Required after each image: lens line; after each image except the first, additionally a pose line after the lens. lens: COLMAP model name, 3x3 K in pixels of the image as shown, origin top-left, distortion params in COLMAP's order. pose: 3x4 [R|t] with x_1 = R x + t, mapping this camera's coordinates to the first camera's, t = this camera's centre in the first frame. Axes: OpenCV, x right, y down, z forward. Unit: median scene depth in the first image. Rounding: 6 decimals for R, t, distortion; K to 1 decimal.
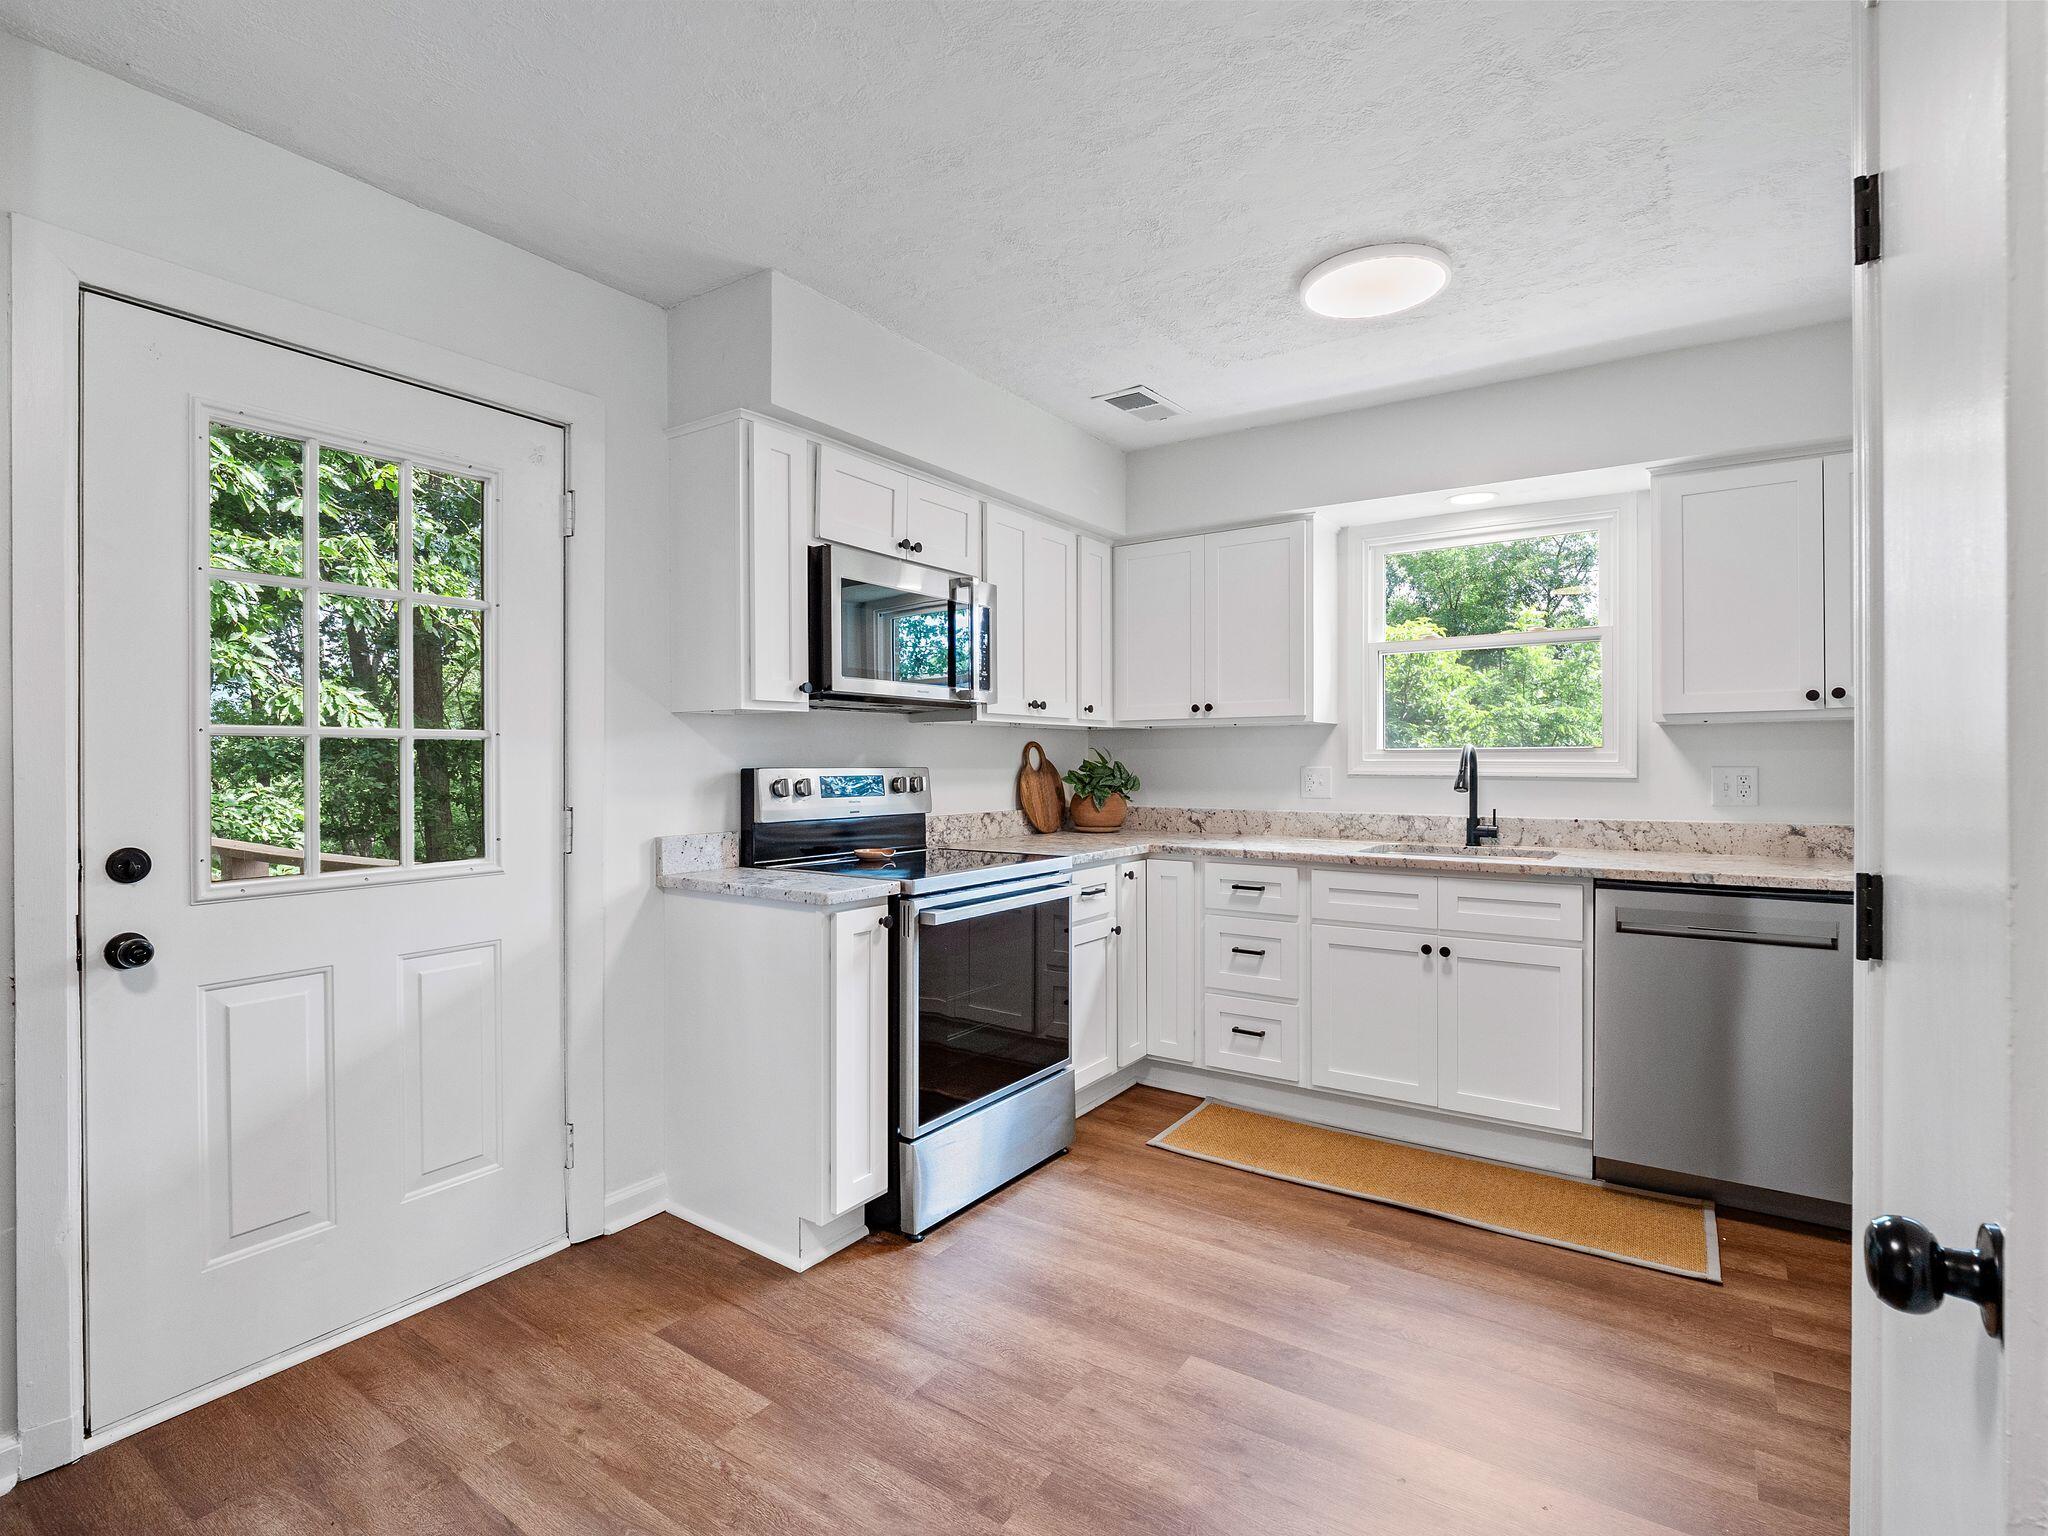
lens RADIAL K [[995.9, 0, 1025.0], [0, 995.9, 766.4], [0, 0, 1]] dist [-0.009640, -0.003346]
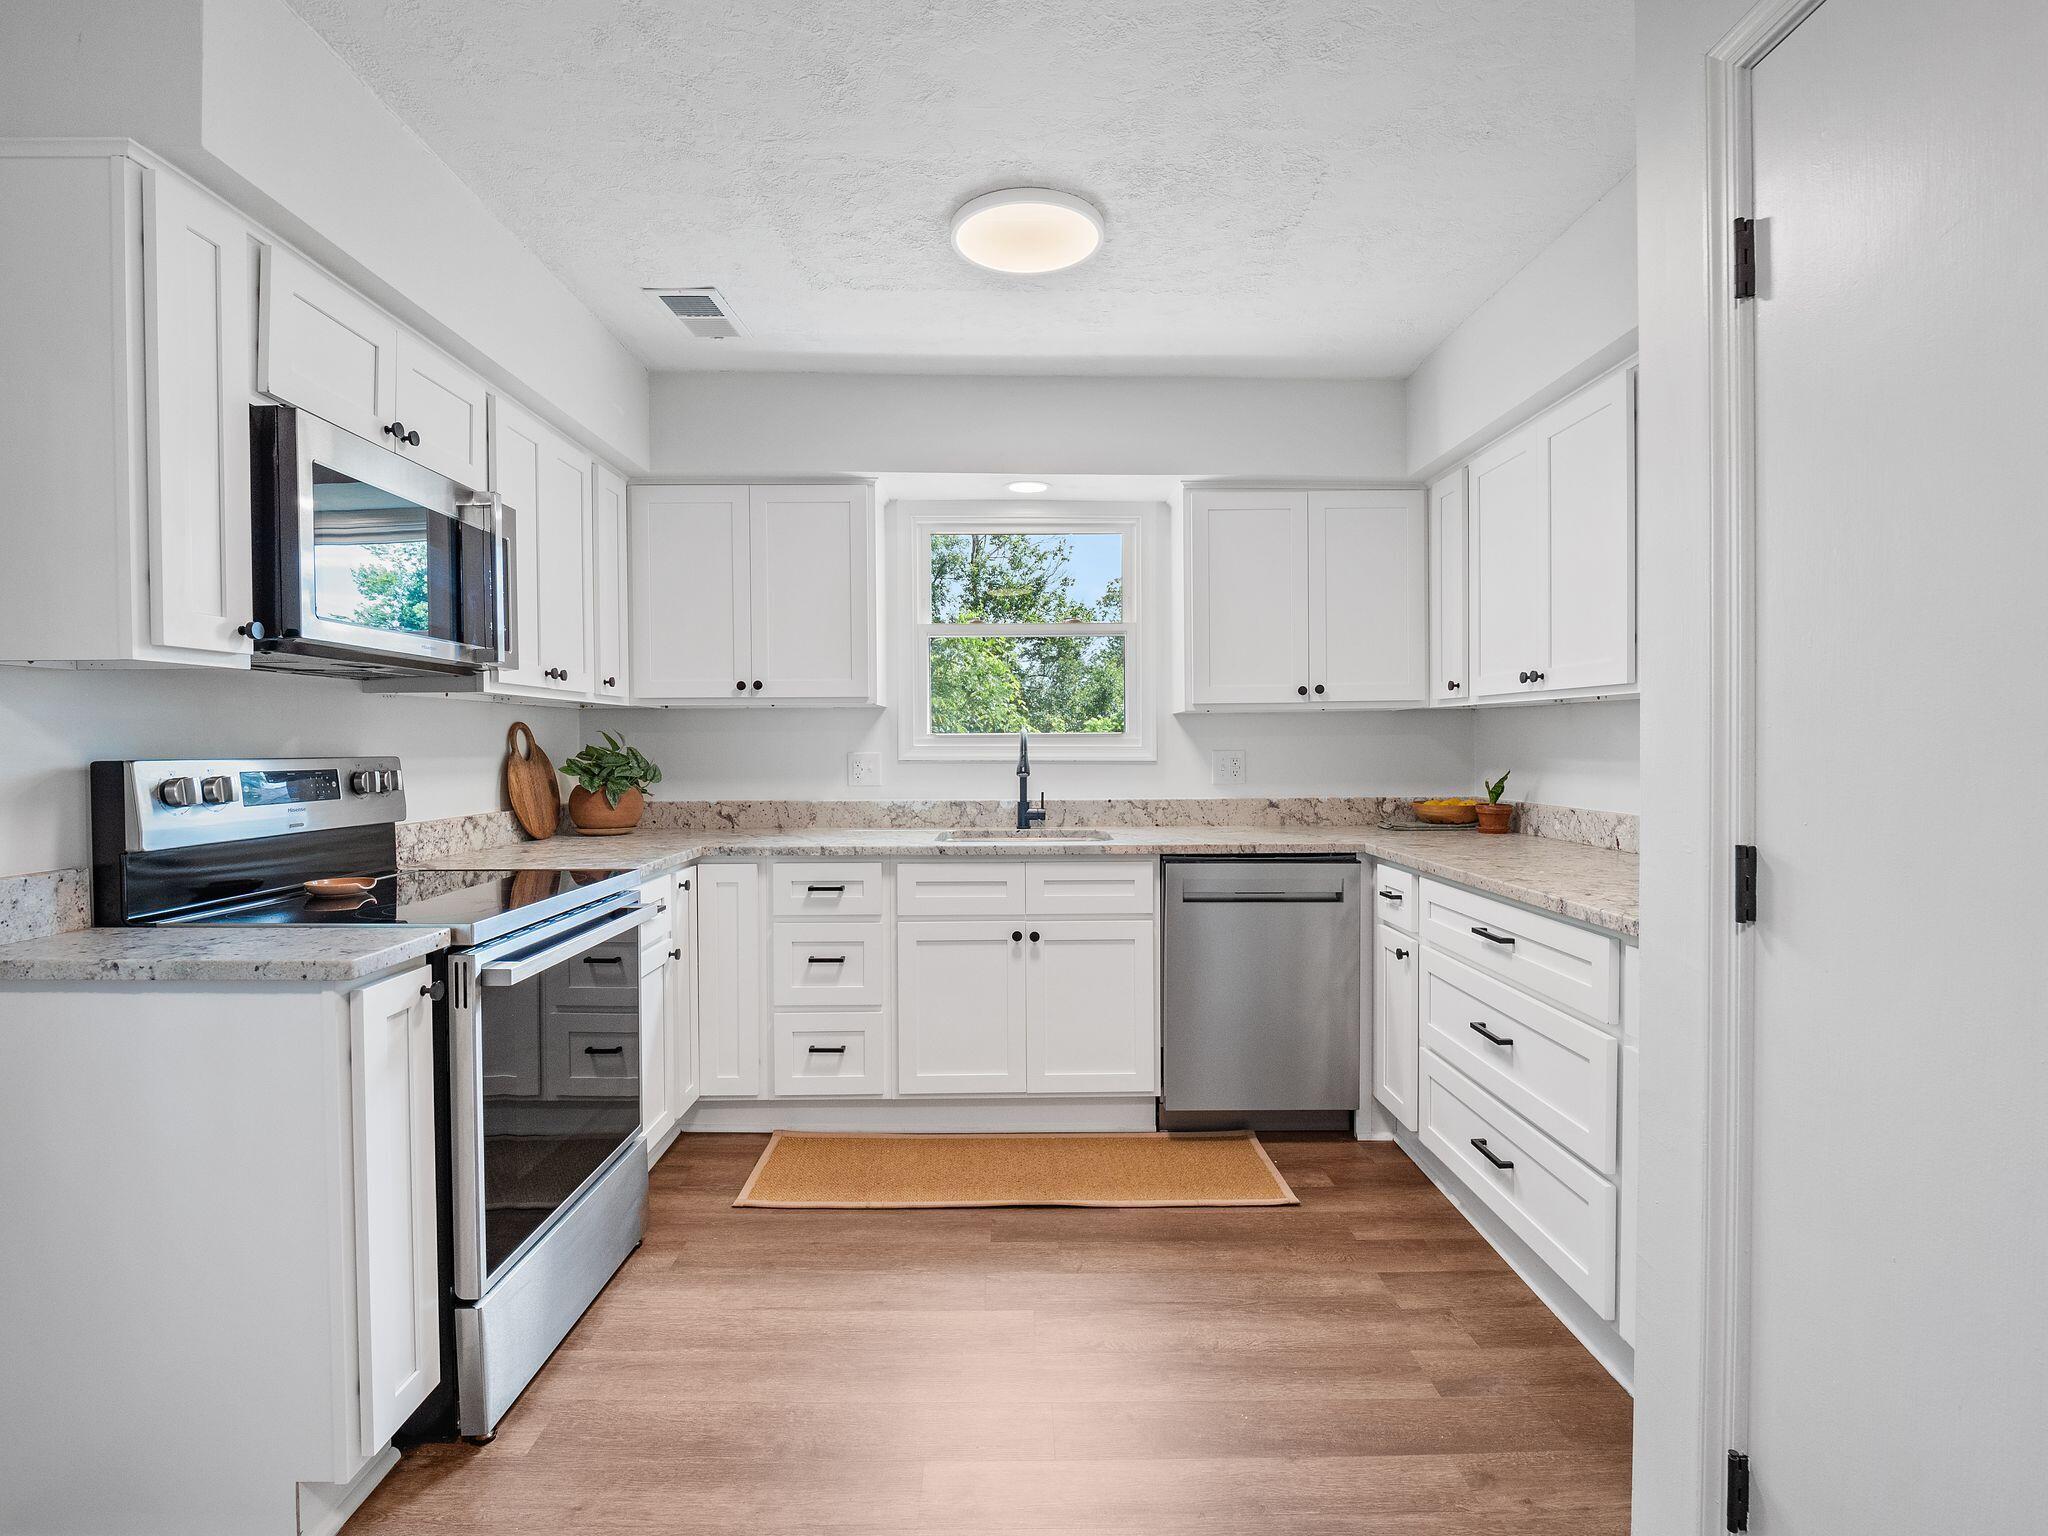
lens RADIAL K [[995.9, 0, 1024.8], [0, 995.9, 766.8], [0, 0, 1]] dist [-0.009640, -0.003346]
pose [[0.816897, -0.014018, 0.576614, -0.162412], [0.004865, 0.999836, 0.017416, -0.002058], [-0.576764, -0.011422, 0.816831, 0.192899]]
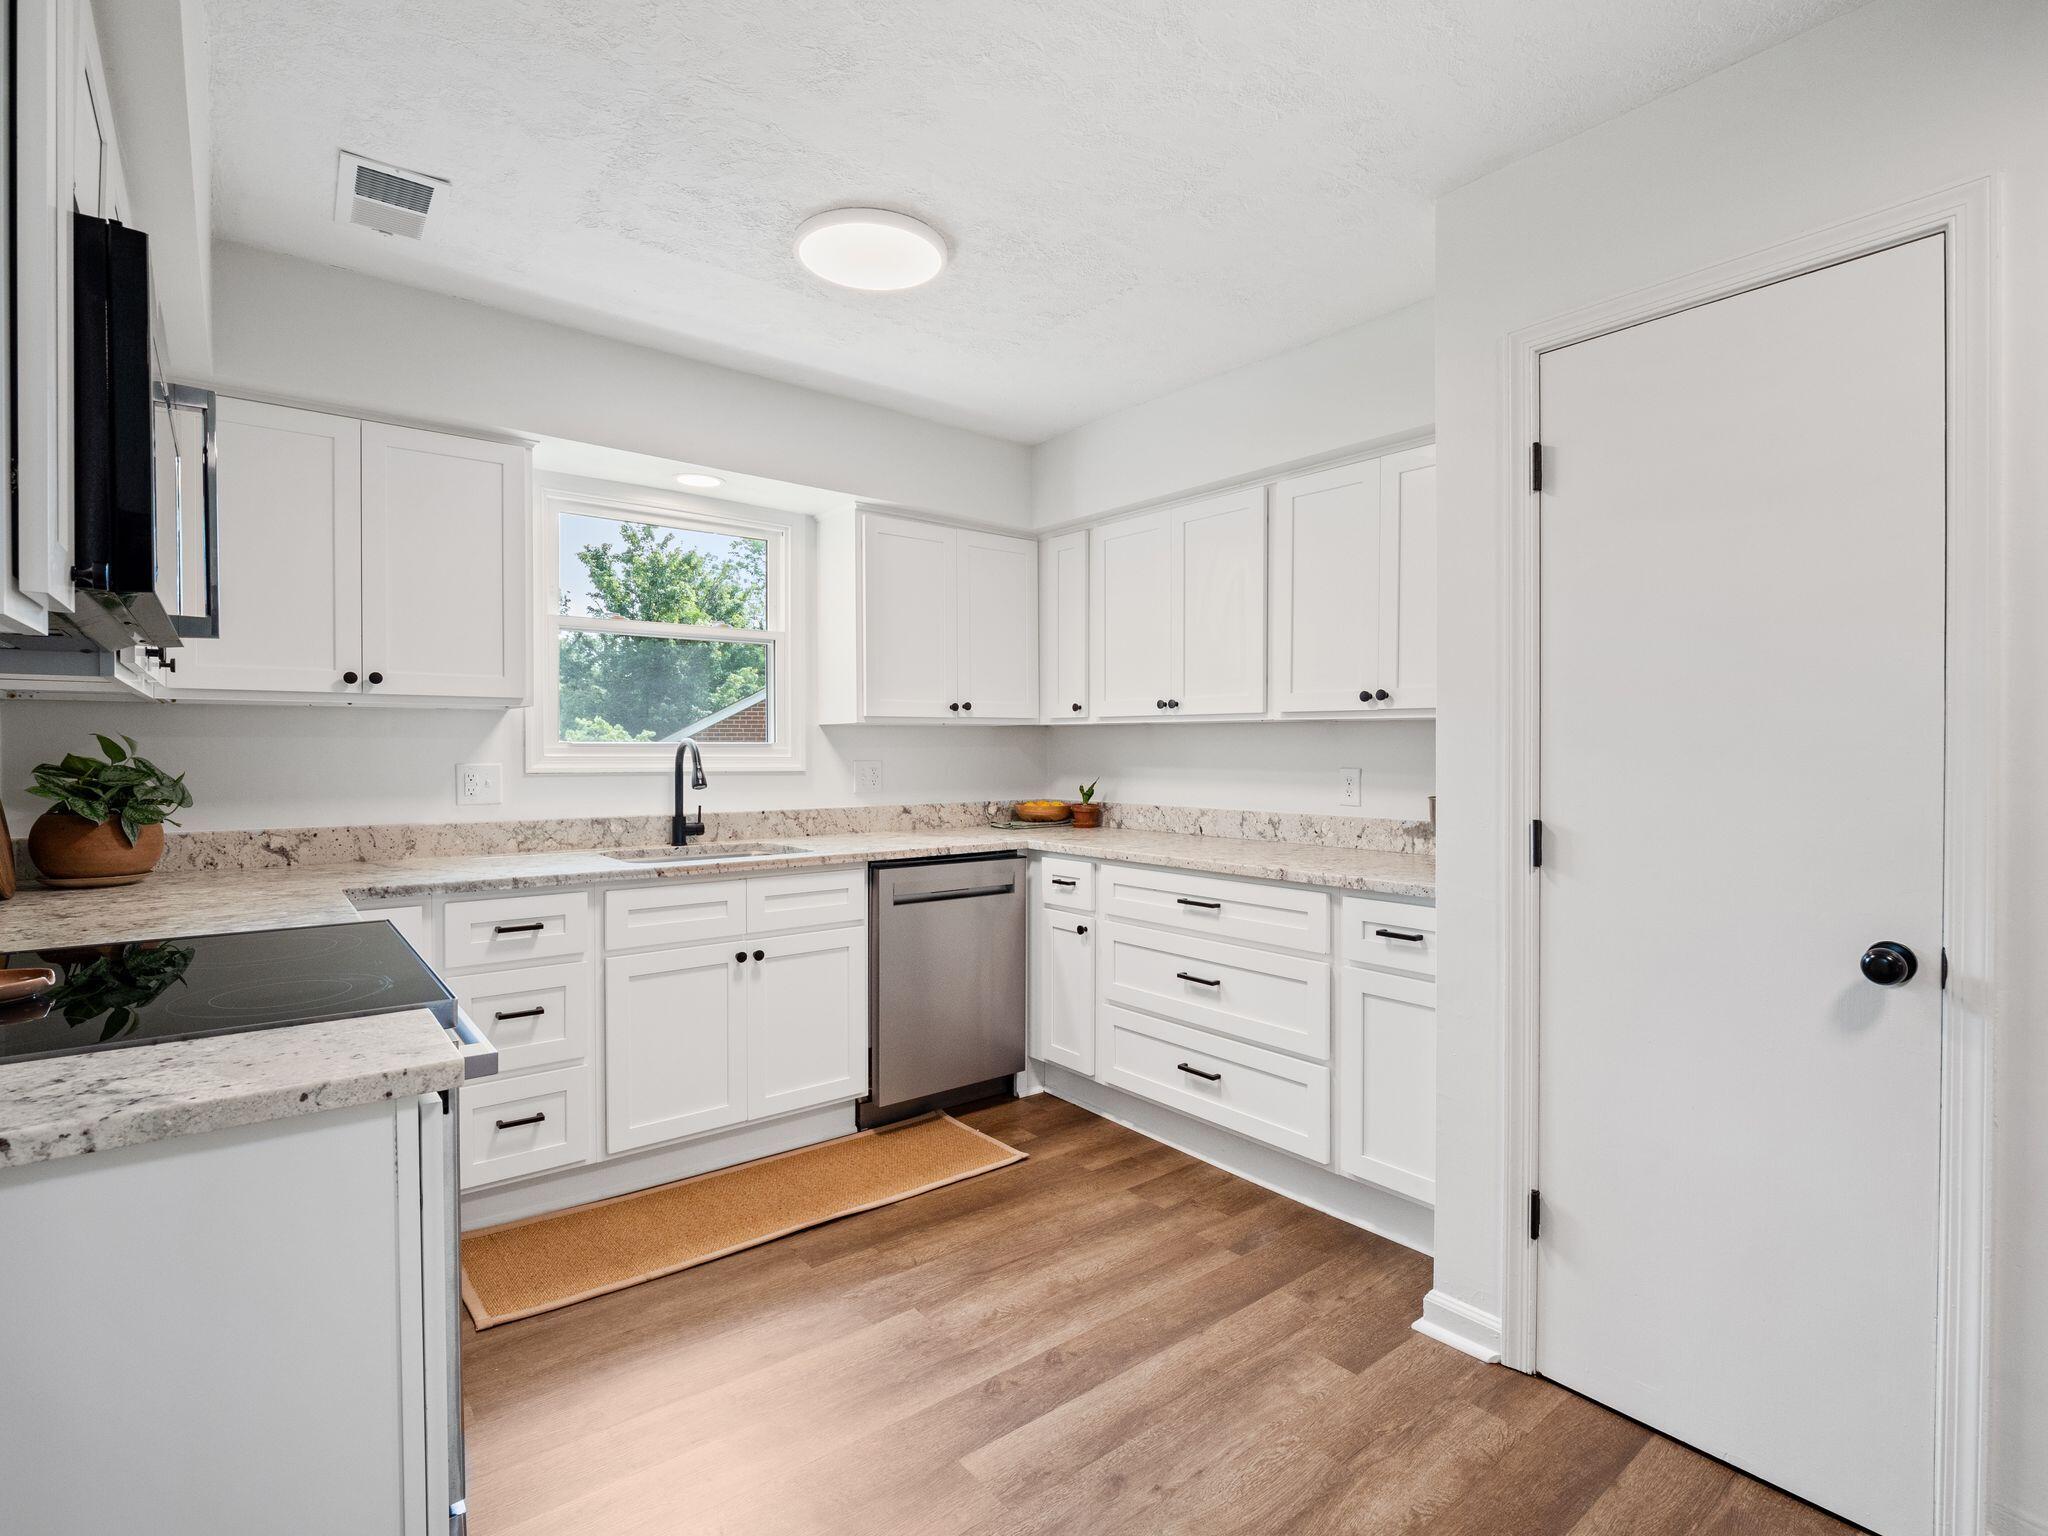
lens RADIAL K [[995.9, 0, 1026.7], [0, 995.9, 766.1], [0, 0, 1]] dist [-0.009640, -0.003346]
pose [[0.288484, -0.012422, 0.957404, -0.426255], [0.003362, 0.999923, 0.011960, -0.007158], [-0.957479, -0.000231, 0.288504, 0.482134]]
